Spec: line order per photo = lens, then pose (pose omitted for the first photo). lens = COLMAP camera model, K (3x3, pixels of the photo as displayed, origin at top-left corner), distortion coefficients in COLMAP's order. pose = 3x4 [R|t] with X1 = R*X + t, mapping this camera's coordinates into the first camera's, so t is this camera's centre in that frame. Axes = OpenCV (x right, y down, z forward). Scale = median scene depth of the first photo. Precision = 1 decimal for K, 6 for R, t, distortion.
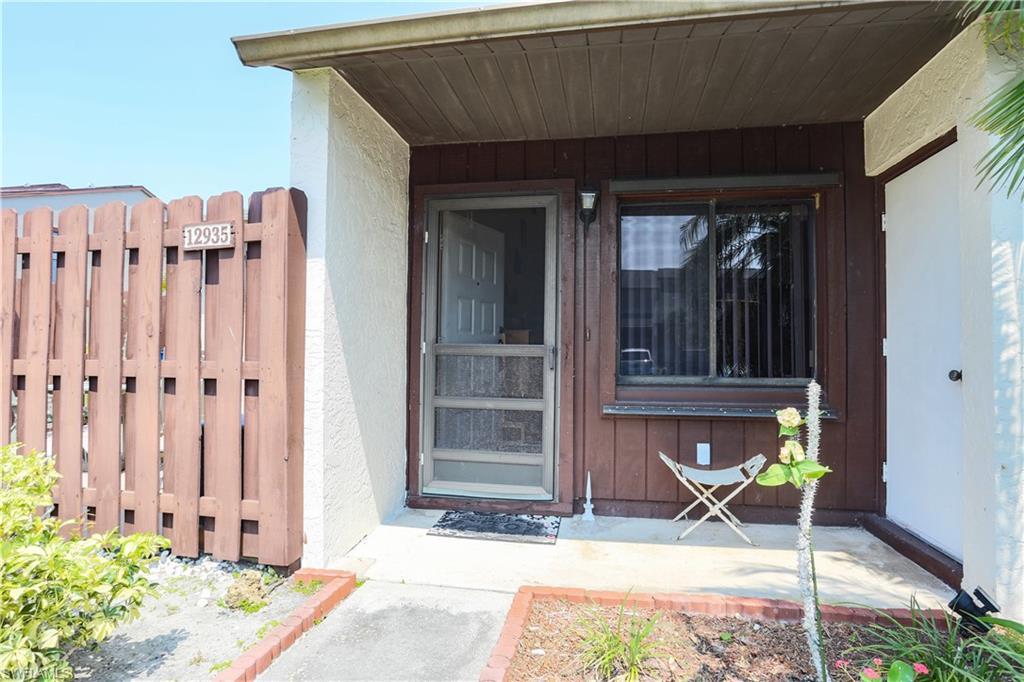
lens RADIAL K [[557.8, 0, 510.3], [0, 557.8, 343.1], [0, 0, 1]] dist [-0.002013, 0.000060]
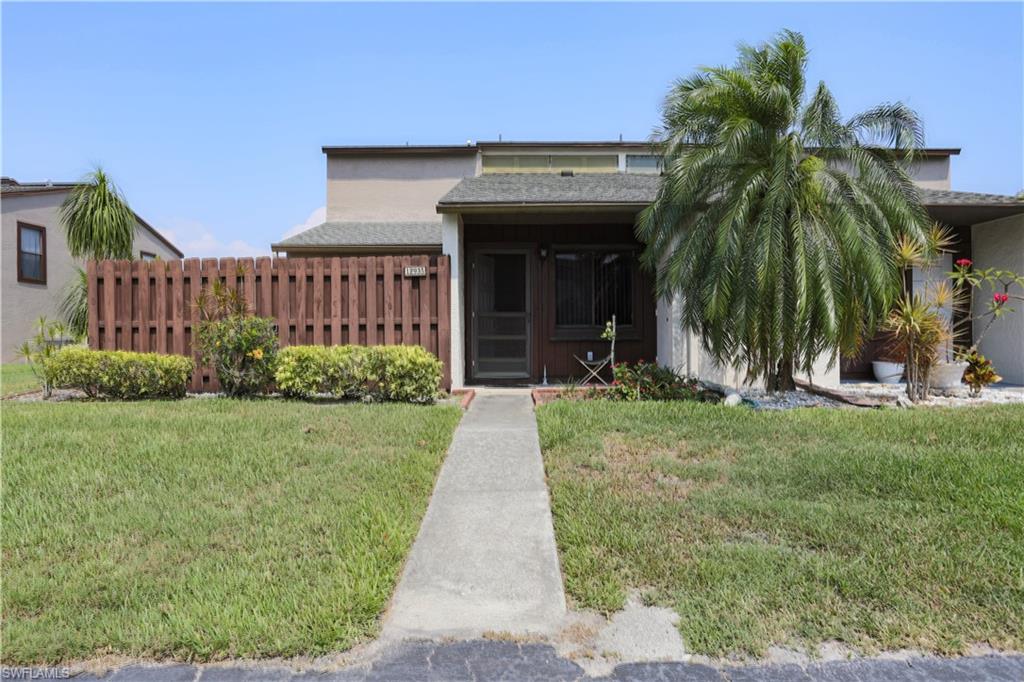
lens RADIAL K [[557.8, 0, 512.8], [0, 557.8, 338.3], [0, 0, 1]] dist [-0.002013, 0.000060]
pose [[0.980440, -0.020814, 0.195715, -0.465449], [0.016760, 0.999610, 0.022344, 0.060788], [-0.196104, -0.018626, 0.980406, -1.339359]]
